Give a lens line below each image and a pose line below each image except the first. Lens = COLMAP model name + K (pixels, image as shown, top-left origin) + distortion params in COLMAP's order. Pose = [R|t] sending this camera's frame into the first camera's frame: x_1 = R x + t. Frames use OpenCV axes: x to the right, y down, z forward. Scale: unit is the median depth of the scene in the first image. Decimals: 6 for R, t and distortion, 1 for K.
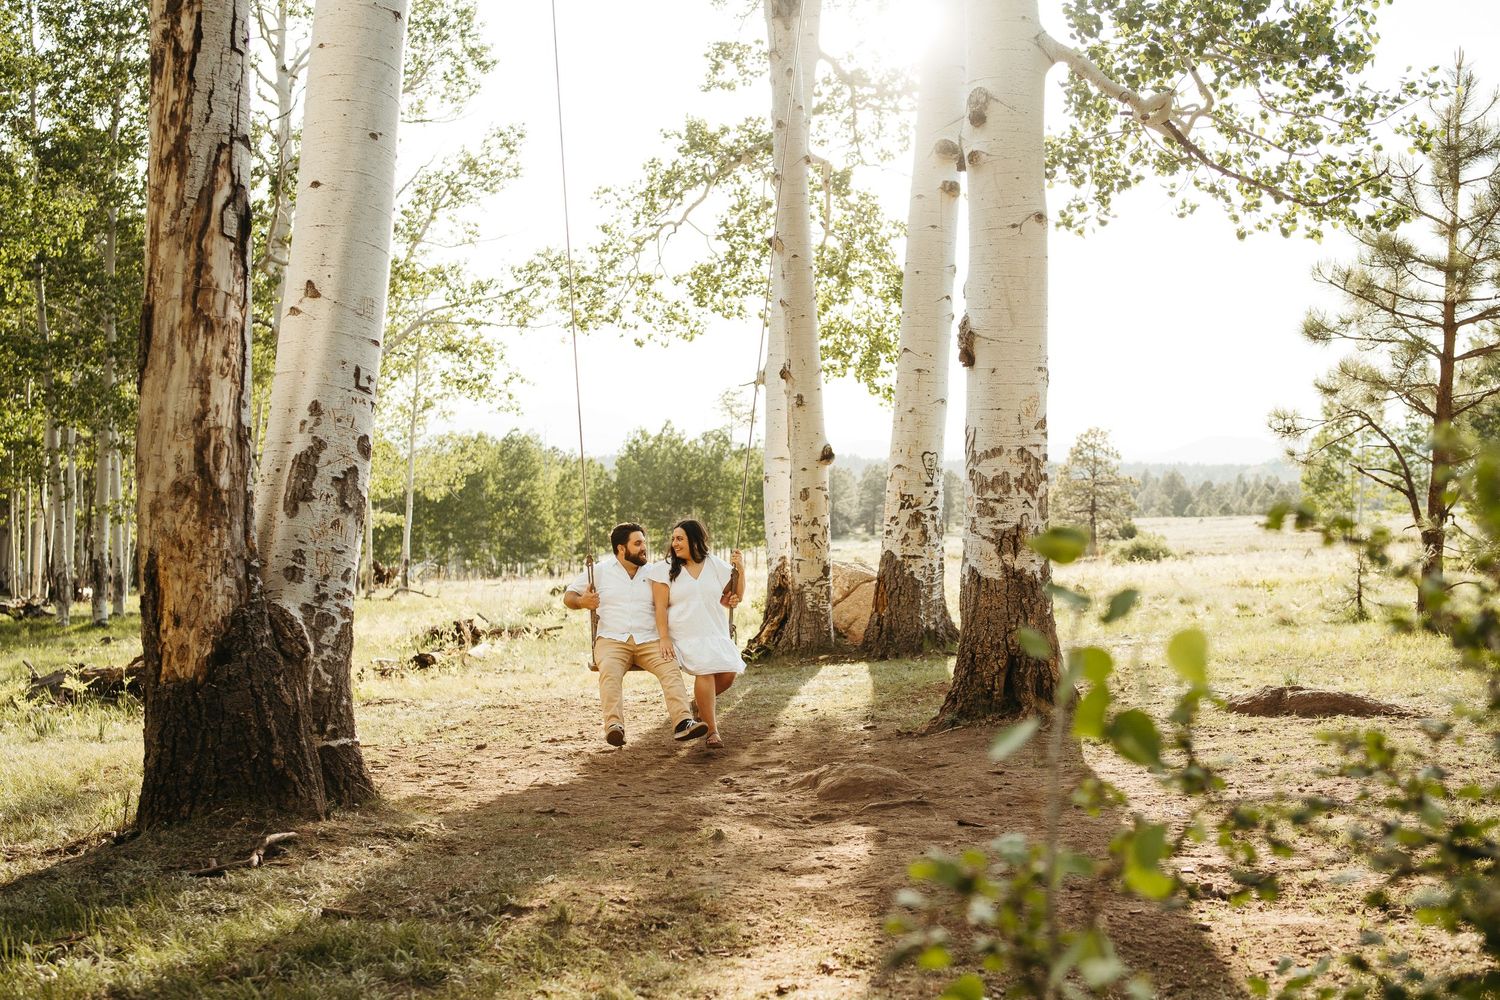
lens RADIAL K [[1546.3, 0, 808.4], [0, 1546.3, 535.5], [0, 0, 1]] dist [-0.102051, 0.103717]
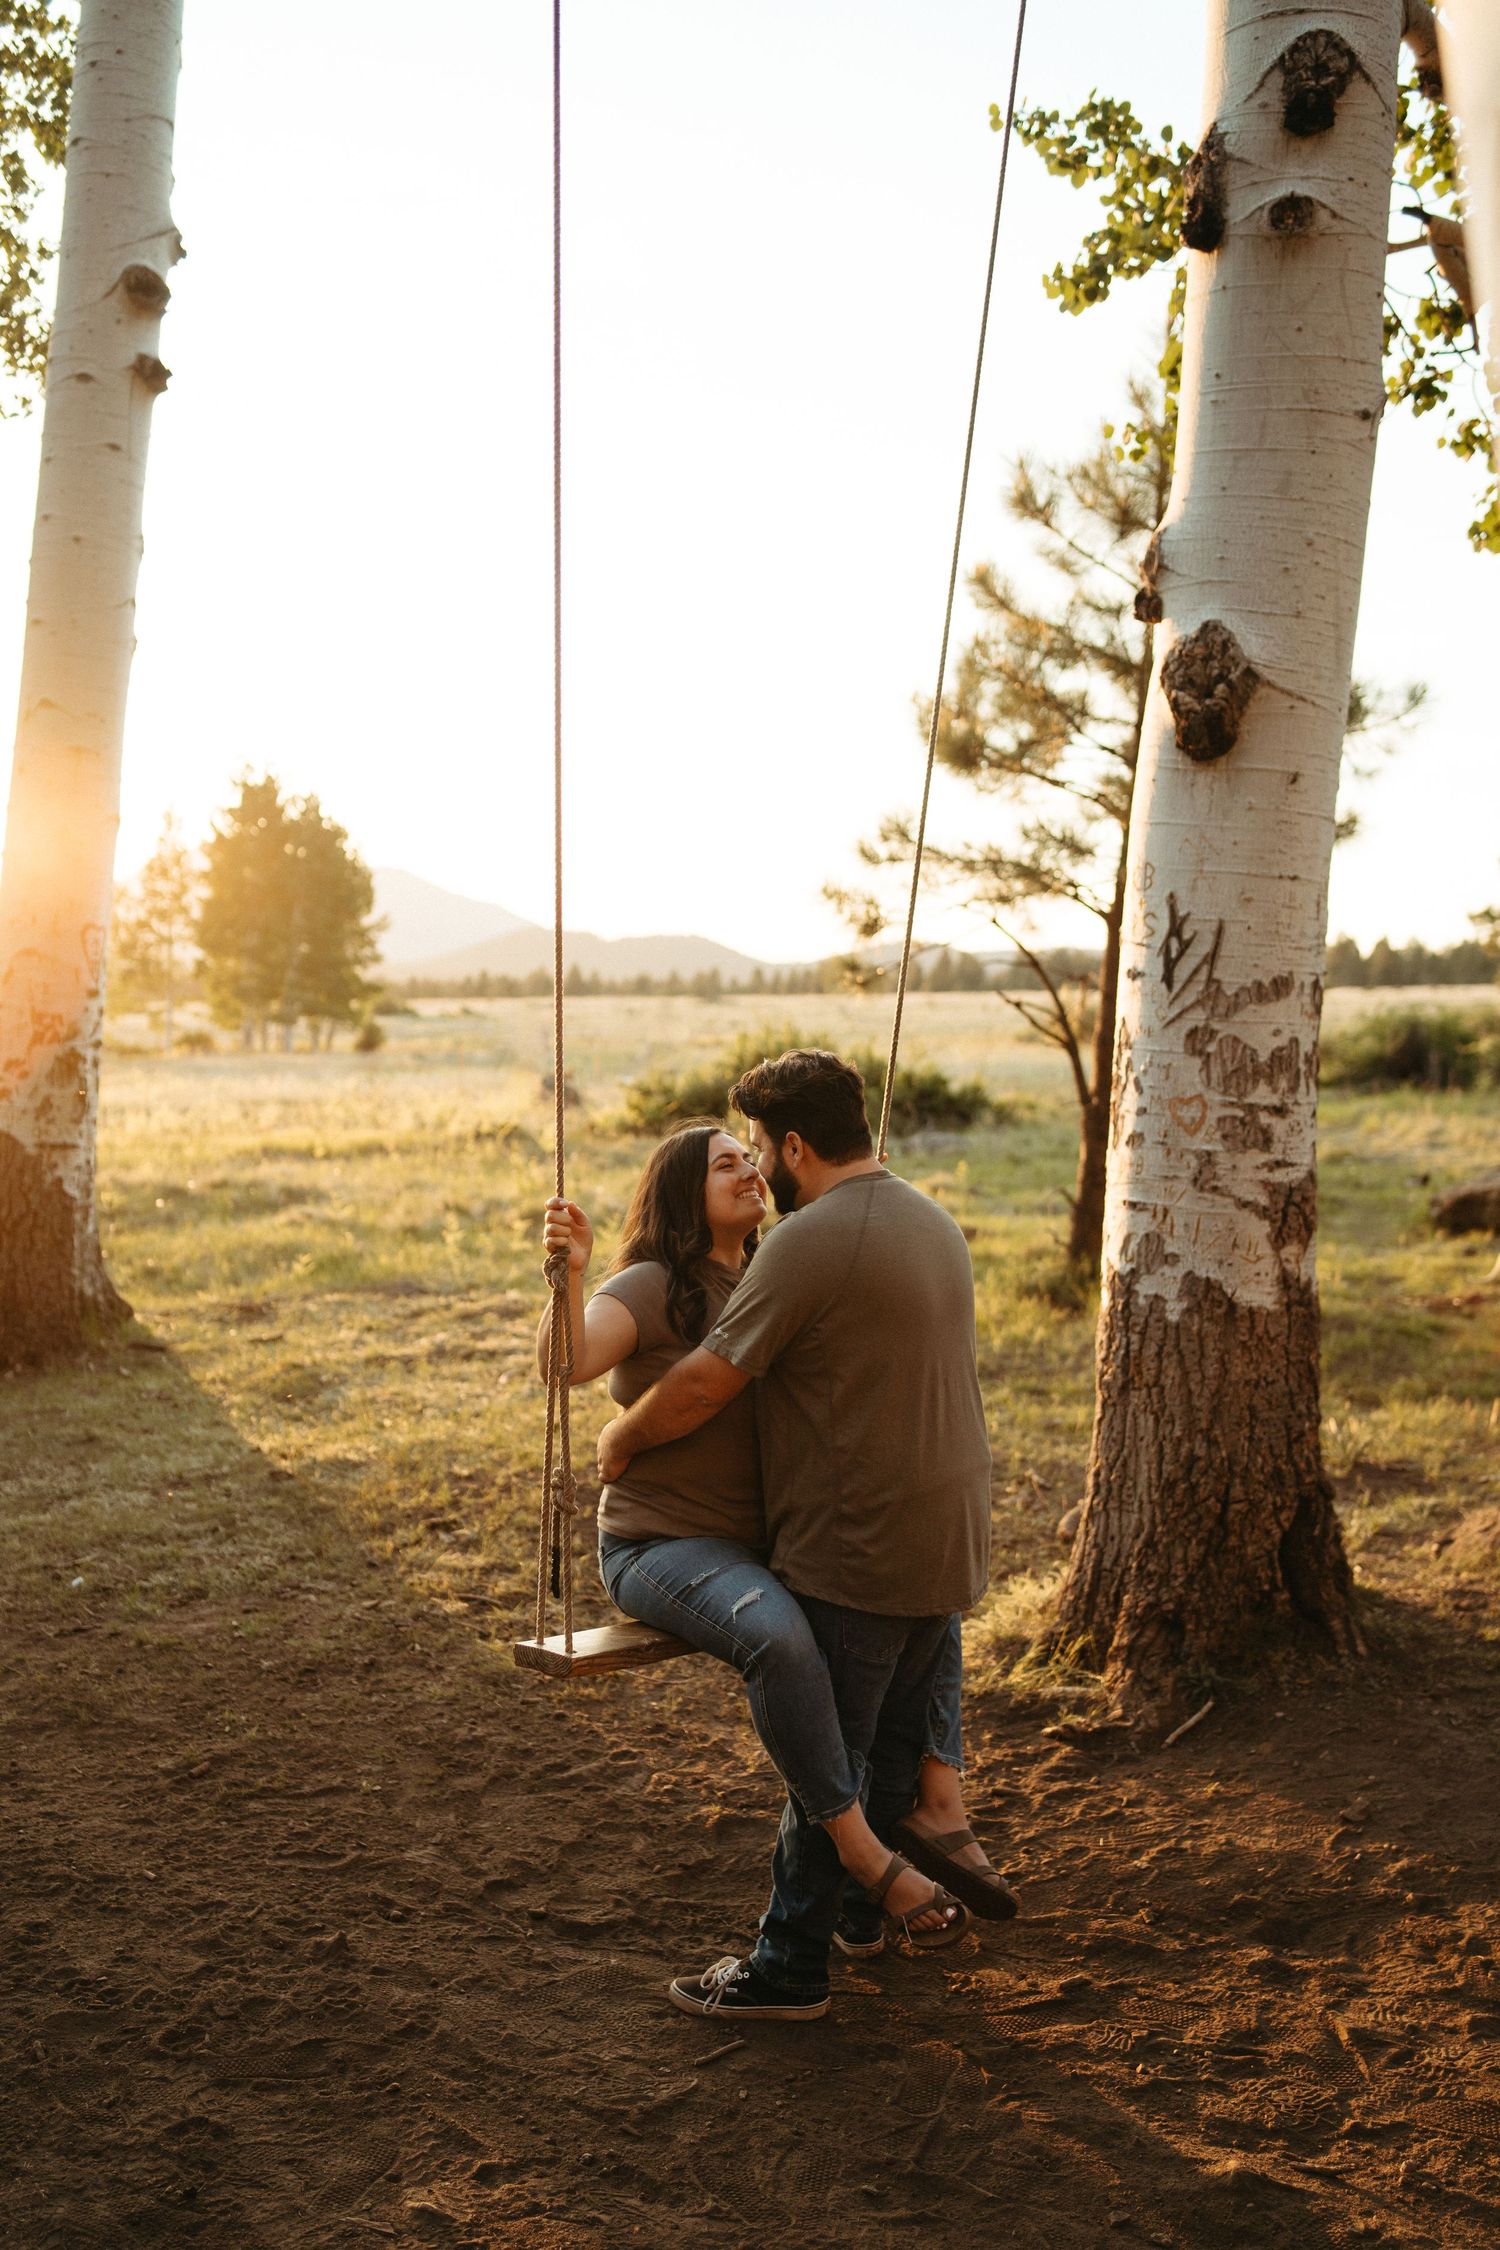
lens RADIAL K [[2139.6, 0, 749.2], [0, 2139.6, 1138.1], [0, 0, 1]] dist [-0.103463, 0.100014]
pose [[0.771692, -0.009647, 0.635924, -0.328916], [-0.020760, 0.998970, 0.040347, -0.034919], [-0.635658, -0.044337, 0.770697, 0.672025]]
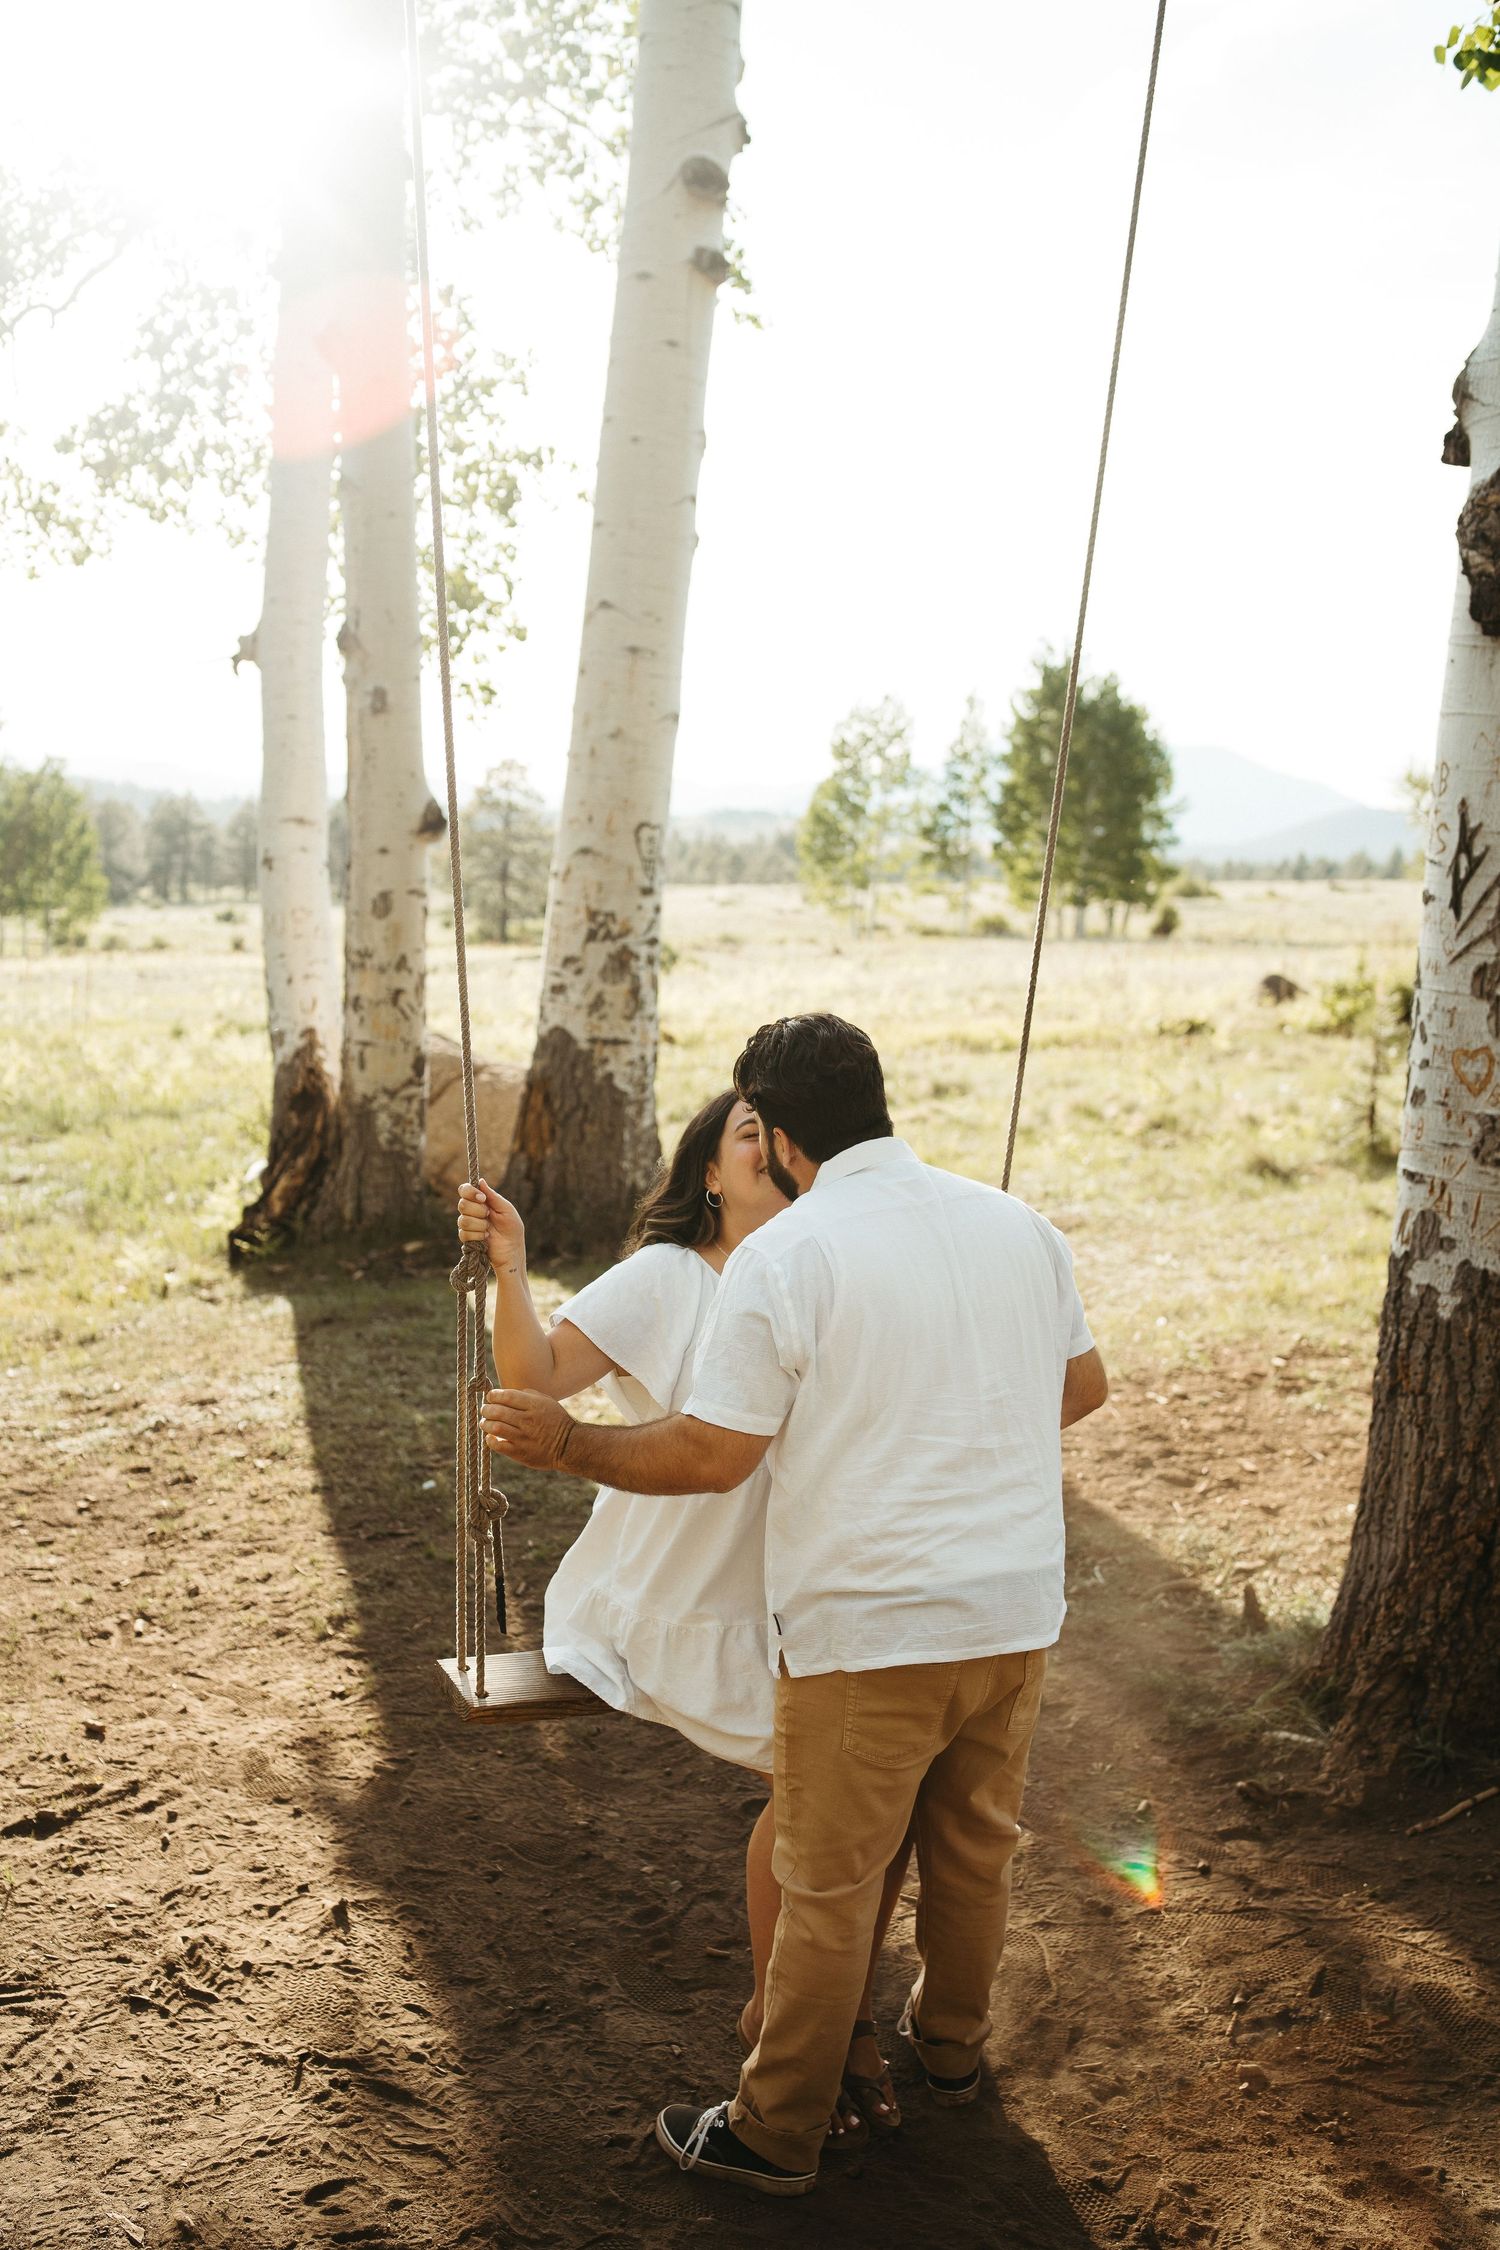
lens RADIAL K [[2139.6, 0, 749.2], [0, 2139.6, 1138.1], [0, 0, 1]] dist [-0.103463, 0.100014]
pose [[0.951221, -0.006013, 0.308452, -0.176570], [-0.027619, 0.994136, 0.104552, -0.049533], [-0.307272, -0.107971, 0.945477, 0.645383]]
